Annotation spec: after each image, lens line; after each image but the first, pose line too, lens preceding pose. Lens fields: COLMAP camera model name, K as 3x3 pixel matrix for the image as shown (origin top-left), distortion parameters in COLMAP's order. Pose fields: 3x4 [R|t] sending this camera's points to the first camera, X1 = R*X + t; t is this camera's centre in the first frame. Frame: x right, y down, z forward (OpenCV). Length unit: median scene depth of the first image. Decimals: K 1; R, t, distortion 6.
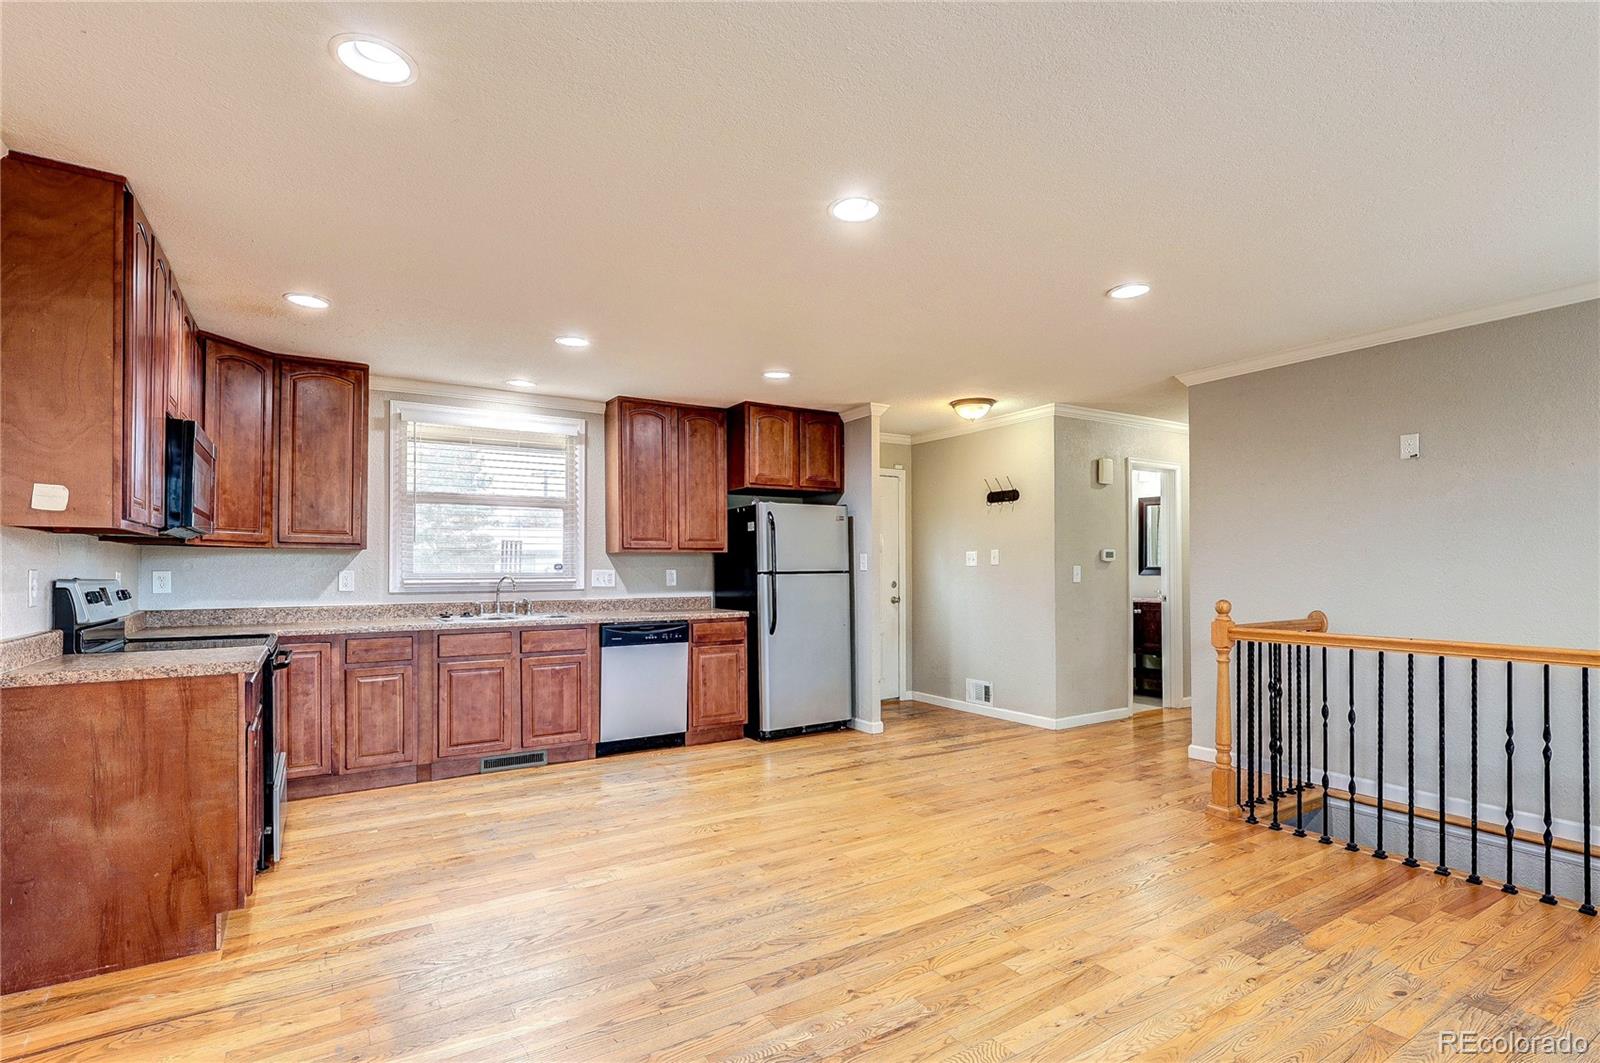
lens RADIAL K [[754.2, 0, 798.9], [0, 754.2, 565.6], [0, 0, 1]] dist [-0.005695, 0.000346]
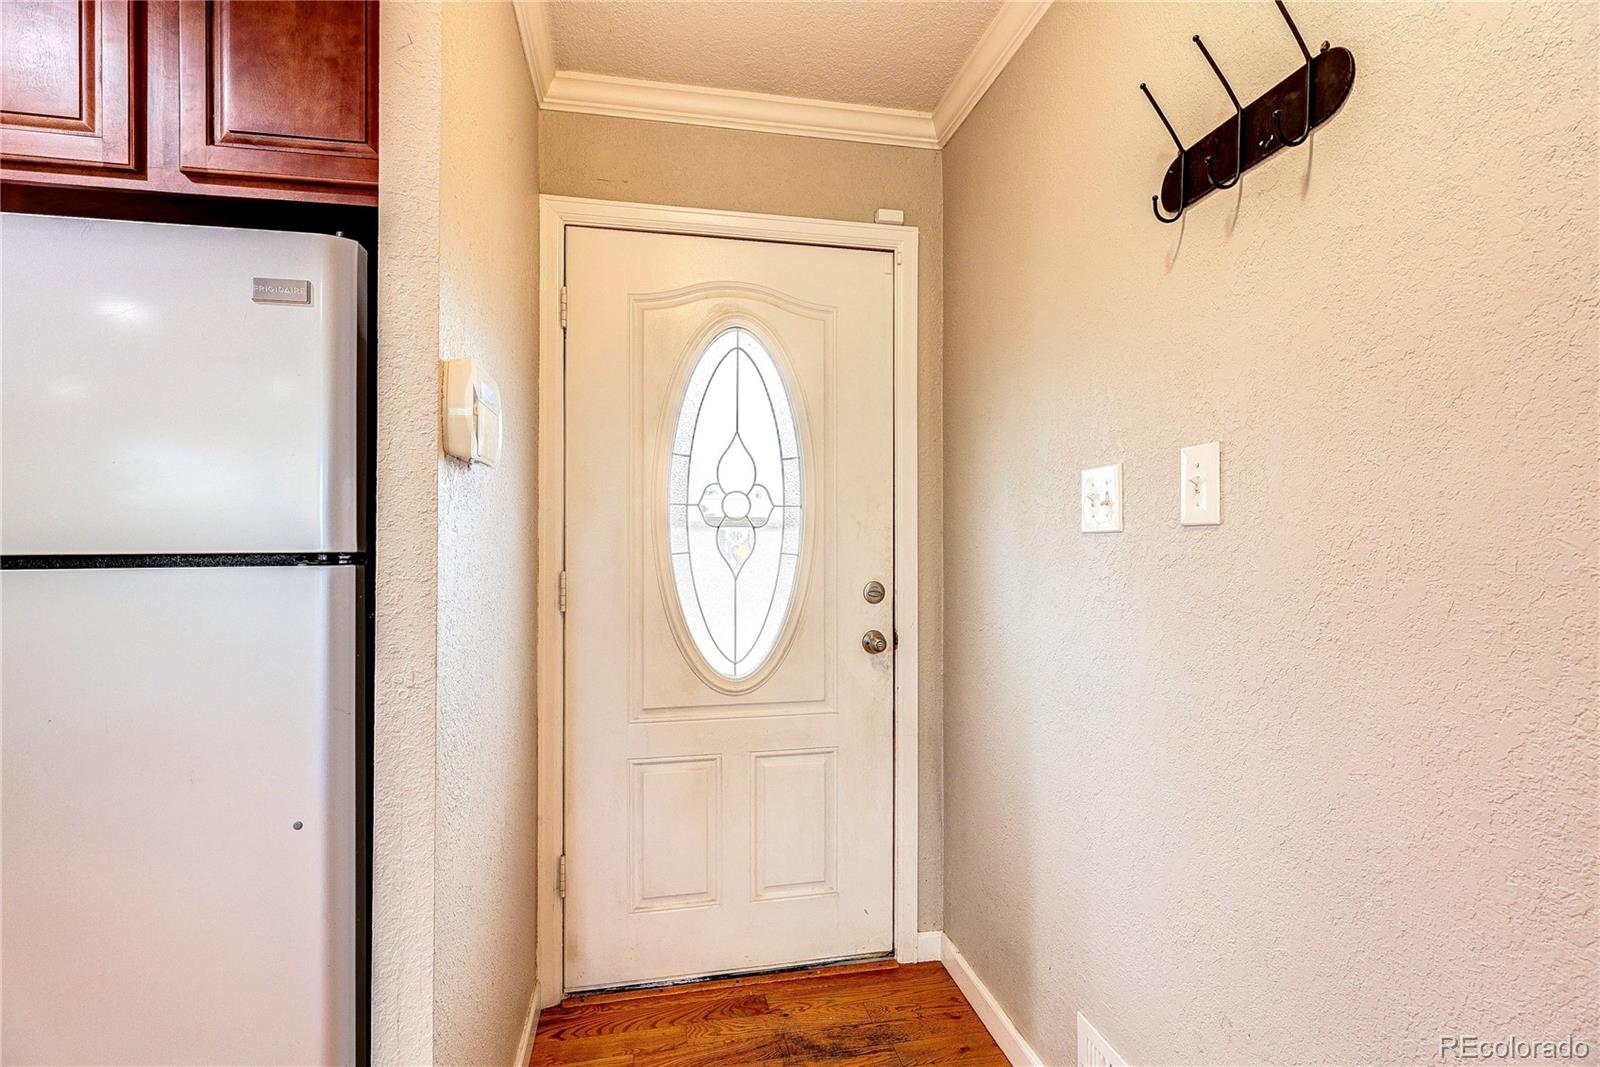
lens RADIAL K [[754.2, 0, 791.0], [0, 754.2, 525.4], [0, 0, 1]] dist [-0.005695, 0.000346]
pose [[0.935196, -0.004910, -0.354096, 0.314169], [0.000115, 0.999908, -0.013560, 0.002838], [0.354130, 0.012640, 0.935111, 1.070832]]
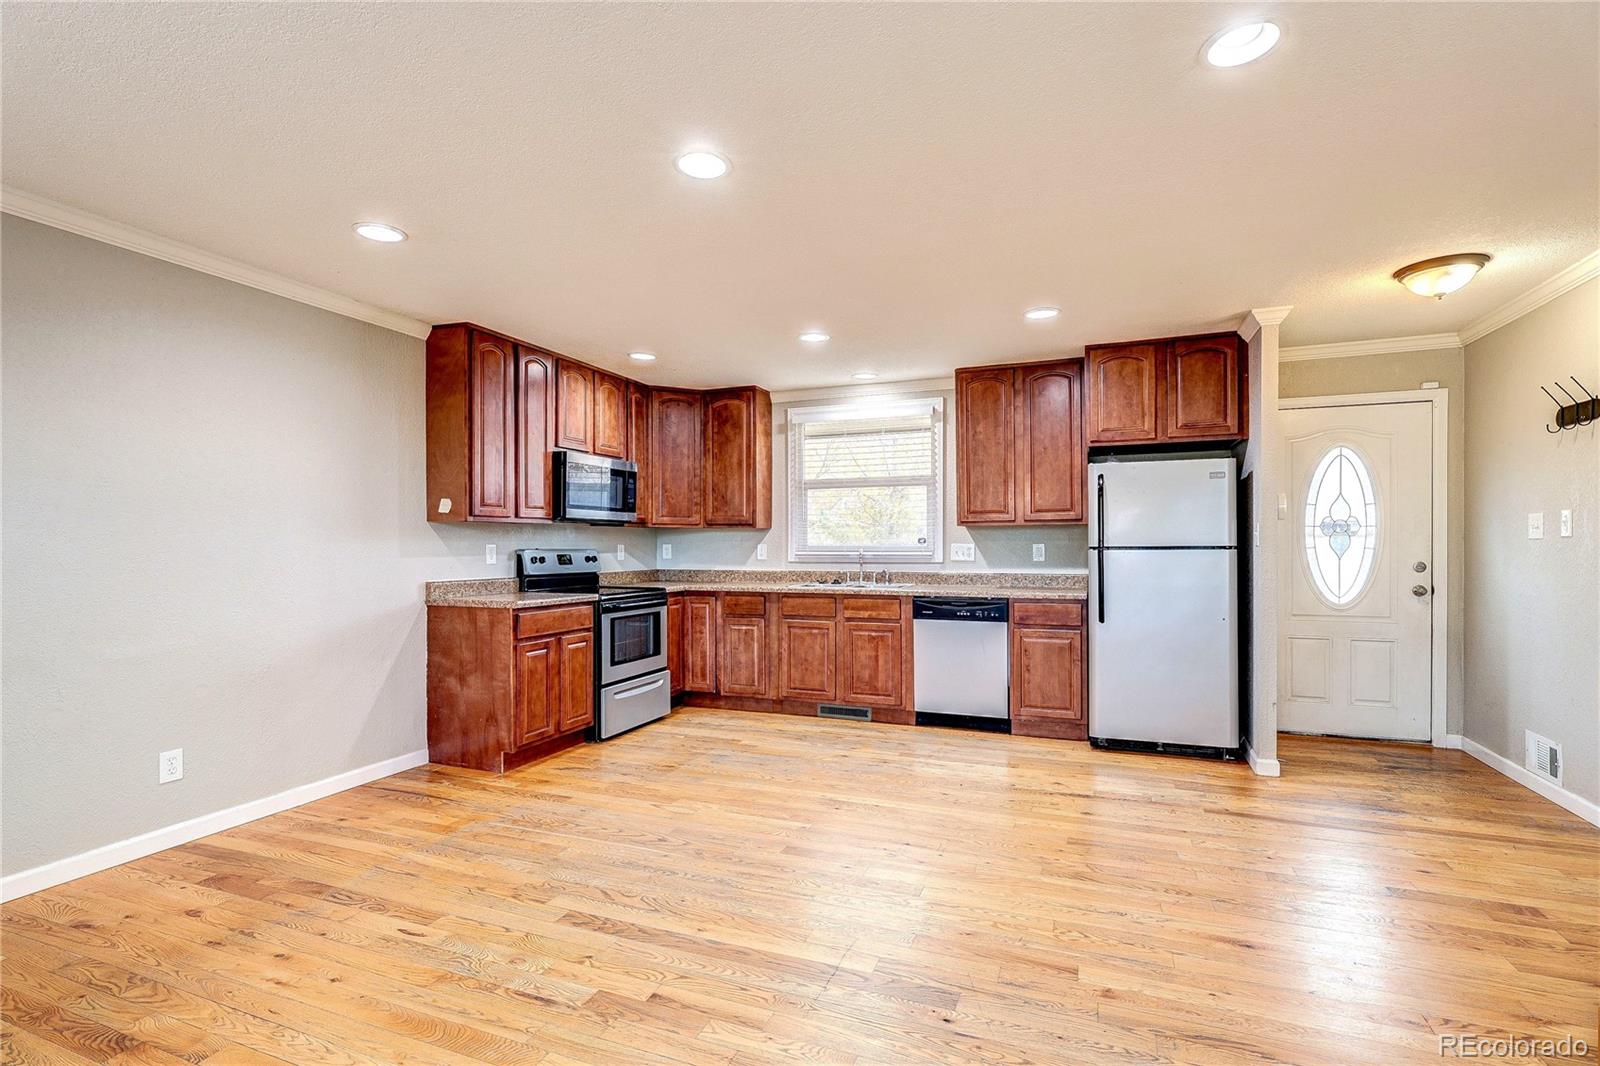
lens RADIAL K [[754.2, 0, 805.7], [0, 754.2, 540.8], [0, 0, 1]] dist [-0.005695, 0.000346]
pose [[0.594260, 0.001922, -0.804271, 0.511118], [0.004989, 0.999969, 0.006075, -0.005903], [0.804258, -0.007623, 0.594232, 0.291049]]
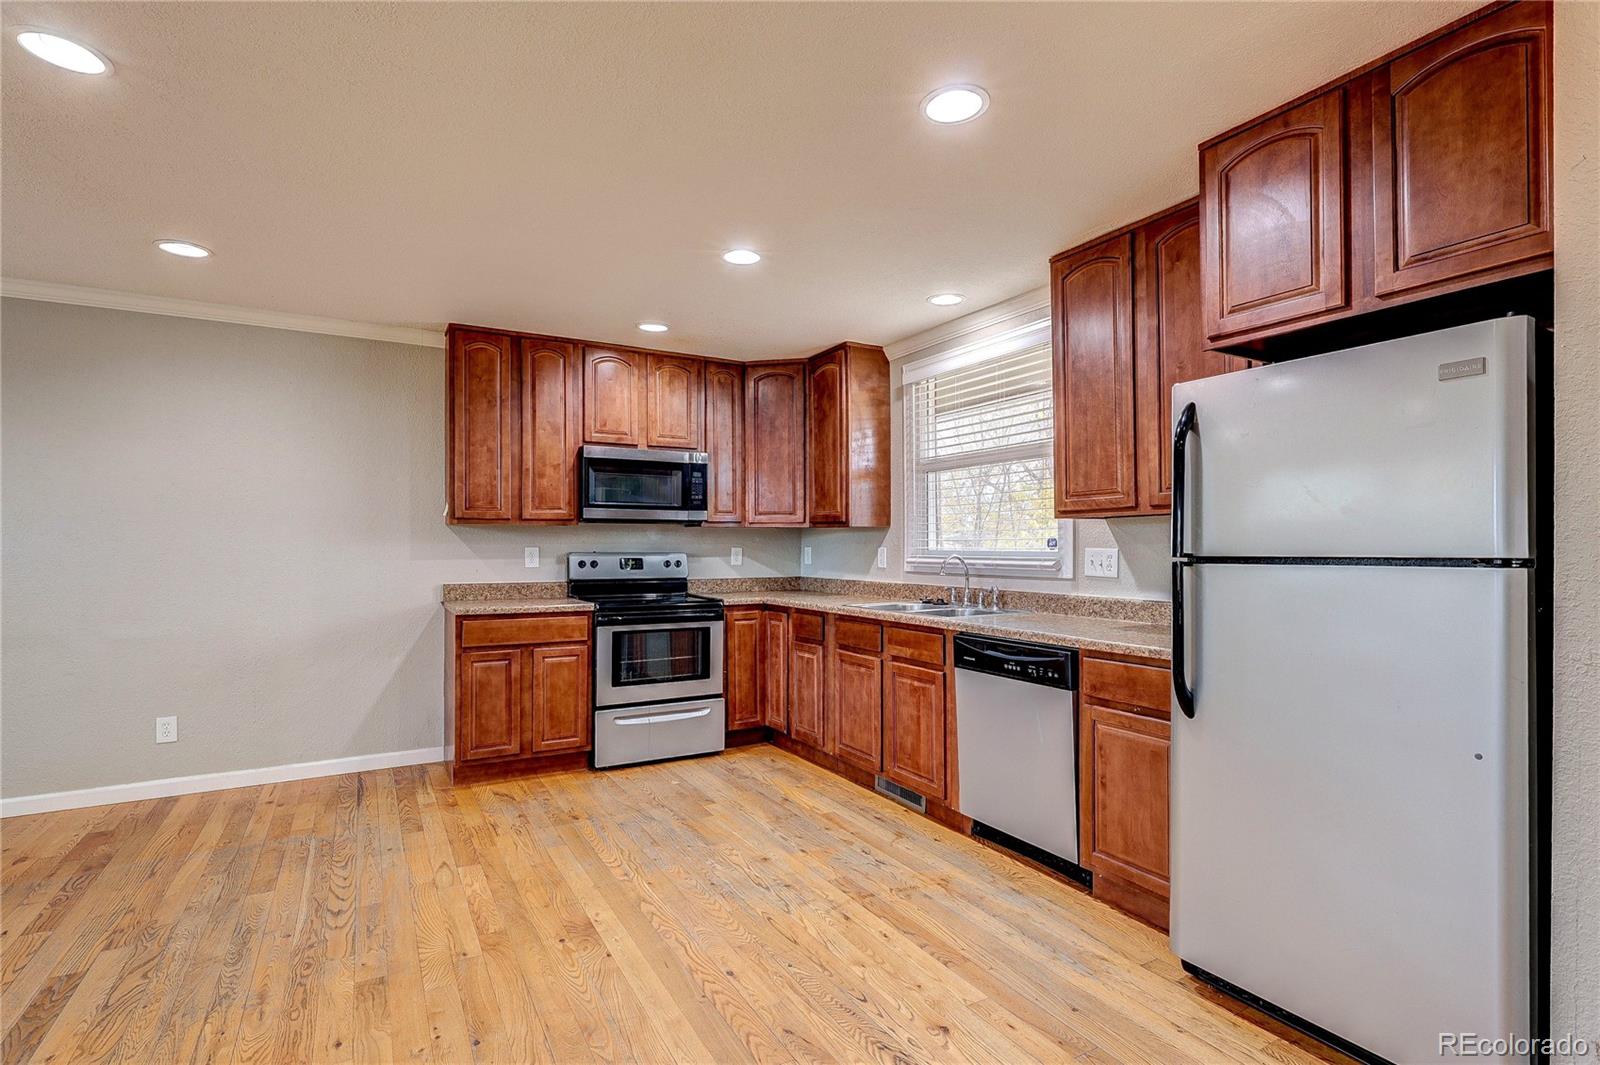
lens RADIAL K [[754.2, 0, 801.9], [0, 754.2, 546.9], [0, 0, 1]] dist [-0.005695, 0.000346]
pose [[-0.036905, 0.006062, -0.999300, 0.422355], [0.008337, 0.999949, 0.005758, -0.000901], [0.999284, -0.008118, -0.036953, 0.954955]]
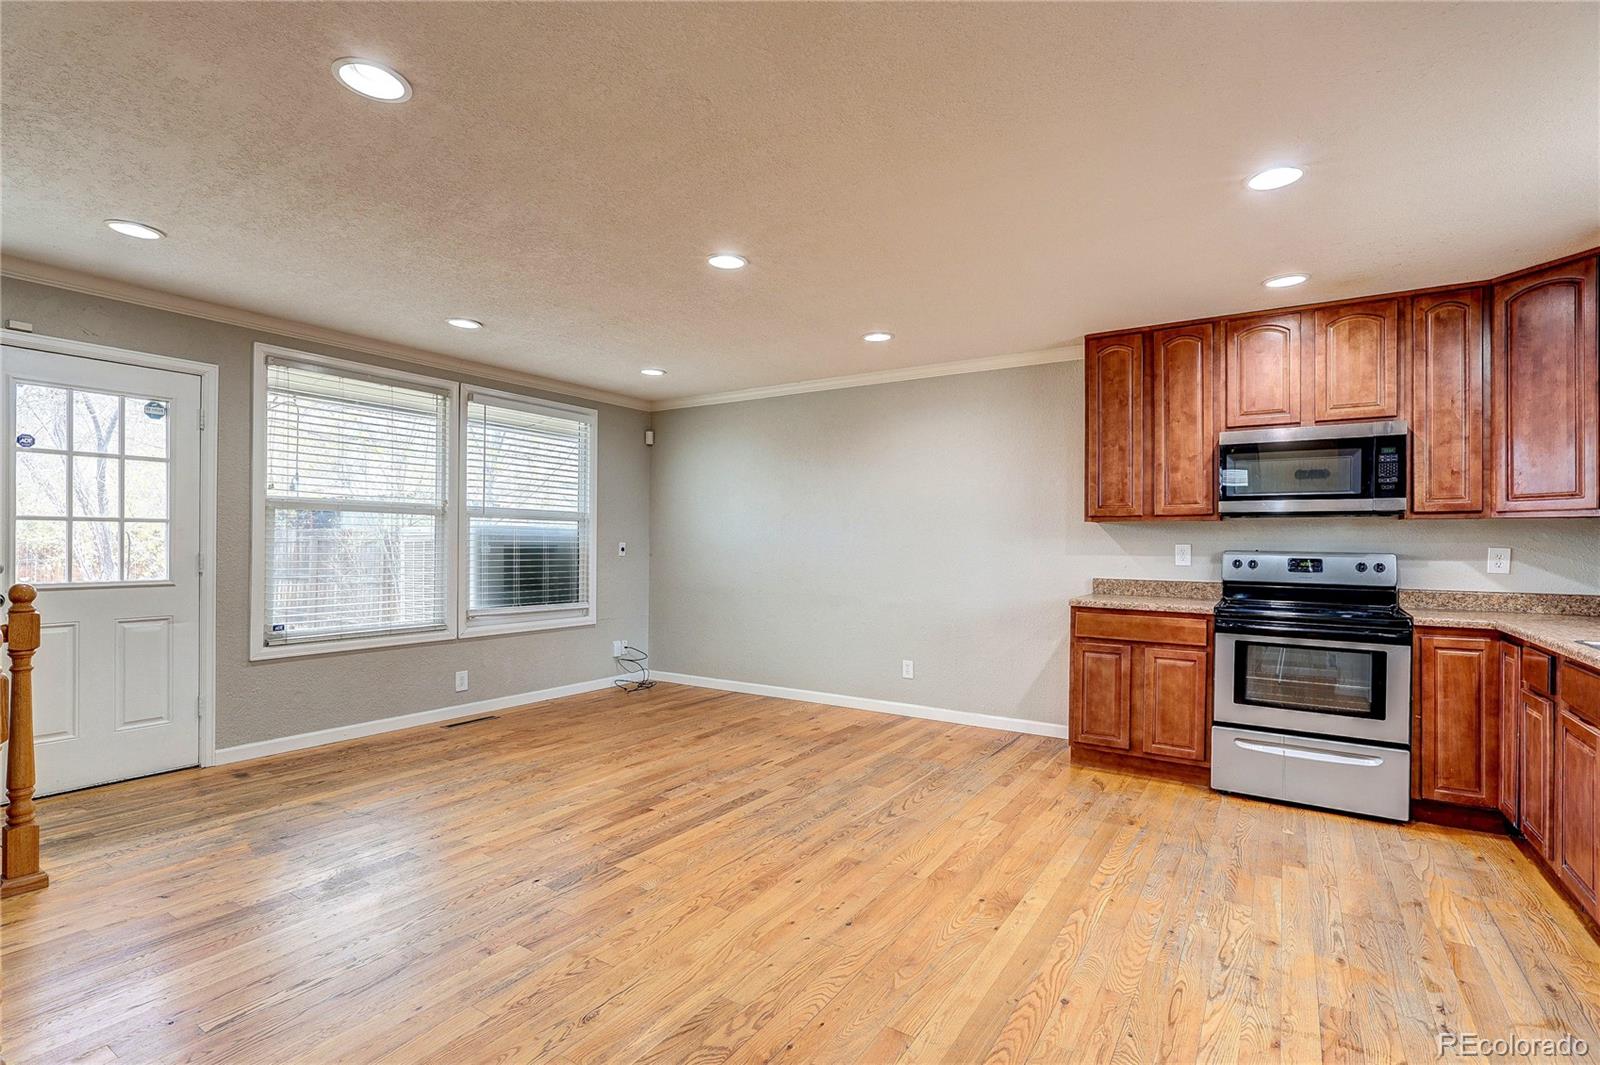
lens RADIAL K [[754.2, 0, 802.7], [0, 754.2, 540.0], [0, 0, 1]] dist [-0.005695, 0.000346]
pose [[-0.907117, -0.004741, -0.420851, 0.275182], [-0.001674, 0.999969, -0.007656, 0.005129], [0.420874, -0.006240, -0.907098, 1.226117]]
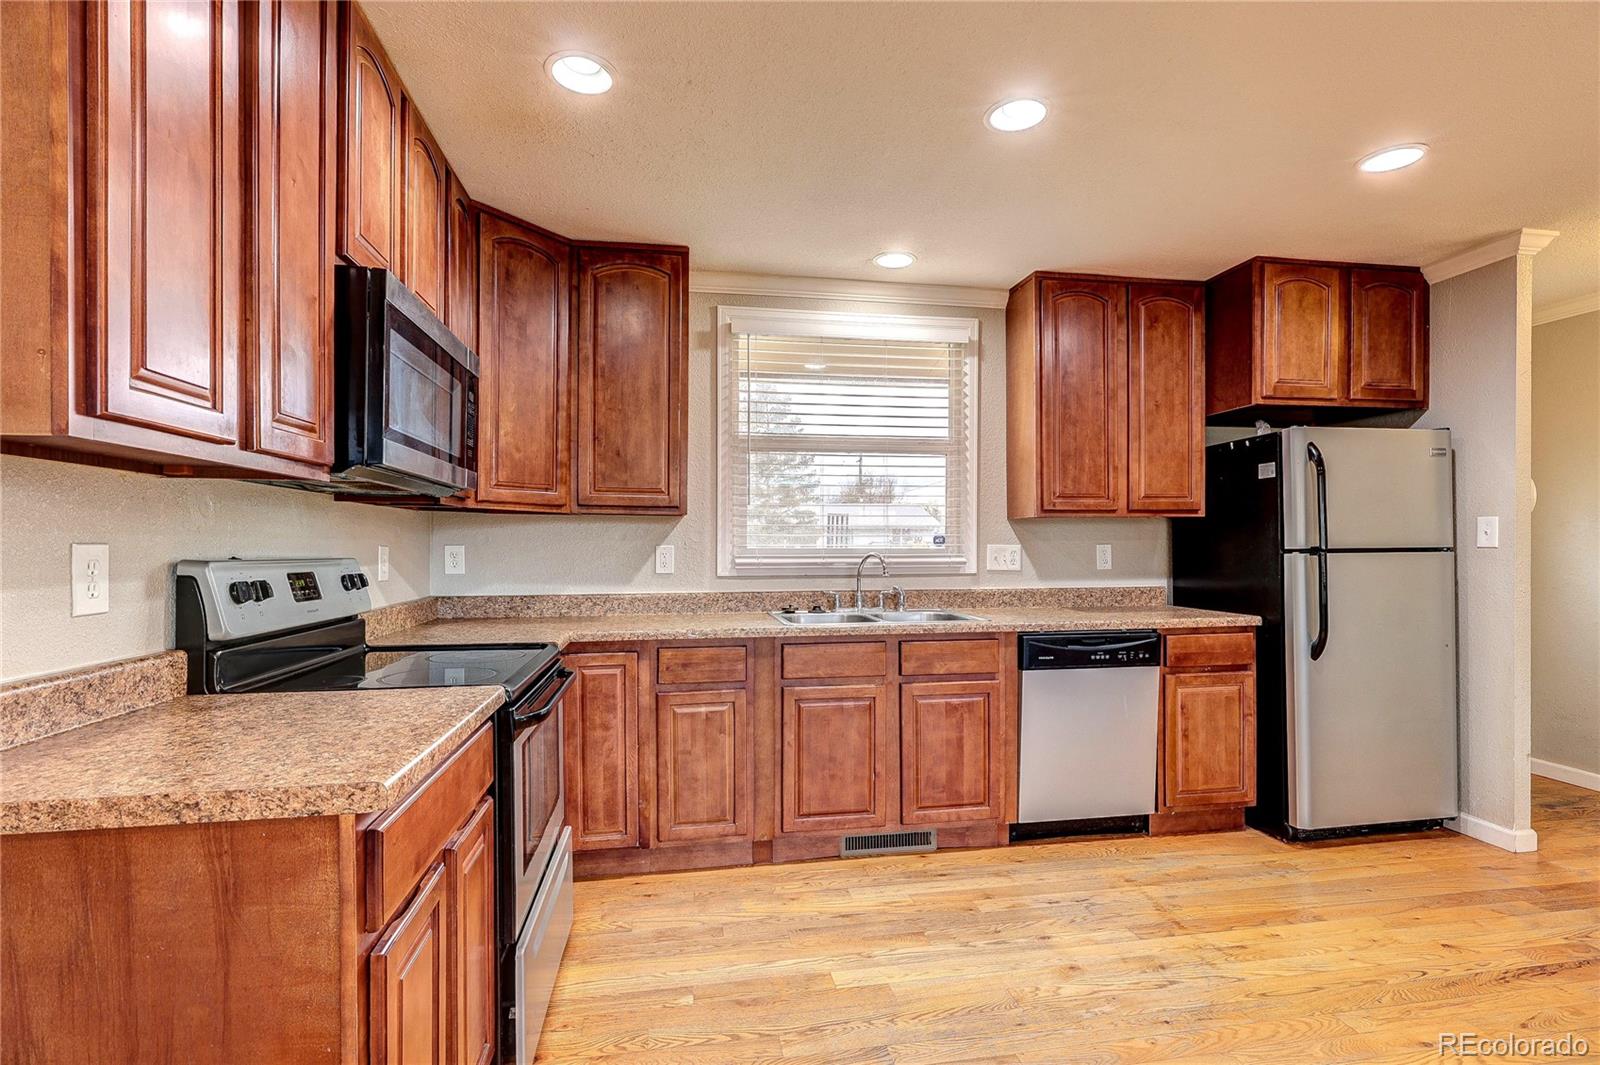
lens RADIAL K [[754.2, 0, 811.9], [0, 754.2, 549.0], [0, 0, 1]] dist [-0.005695, 0.000346]
pose [[0.925994, 0.003862, -0.377519, -0.202125], [0.000593, 0.999932, 0.011684, 0.001957], [0.377539, -0.011043, 0.925928, 0.393222]]
